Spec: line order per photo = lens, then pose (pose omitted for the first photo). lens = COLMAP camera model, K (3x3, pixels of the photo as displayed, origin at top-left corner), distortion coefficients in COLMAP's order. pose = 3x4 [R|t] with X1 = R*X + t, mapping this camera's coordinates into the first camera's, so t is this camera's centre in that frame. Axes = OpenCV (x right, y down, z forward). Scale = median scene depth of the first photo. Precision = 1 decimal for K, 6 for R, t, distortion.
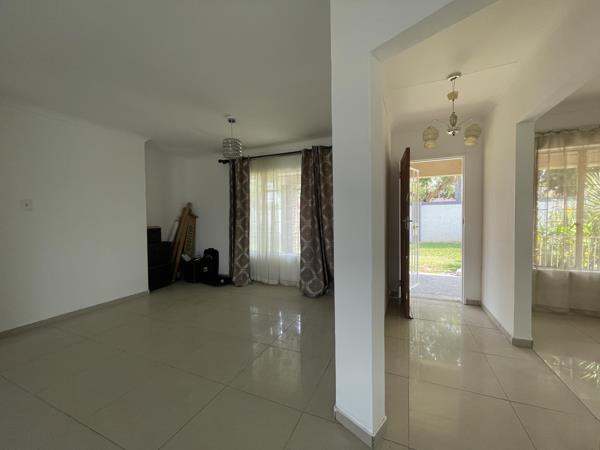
lens RADIAL K [[240.6, 0, 299.0], [0, 240.6, 225.1], [0, 0, 1]] dist [-0.000376, -0.000138]
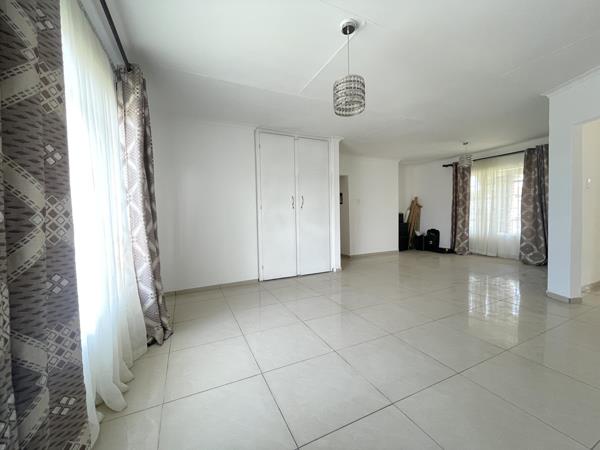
lens RADIAL K [[240.6, 0, 299.0], [0, 240.6, 225.1], [0, 0, 1]] dist [-0.000376, -0.000138]
pose [[0.744567, 0.020941, -0.667220, -0.017152], [0.000109, 0.999504, 0.031491, 0.035877], [0.667548, -0.023520, 0.744195, -0.644663]]
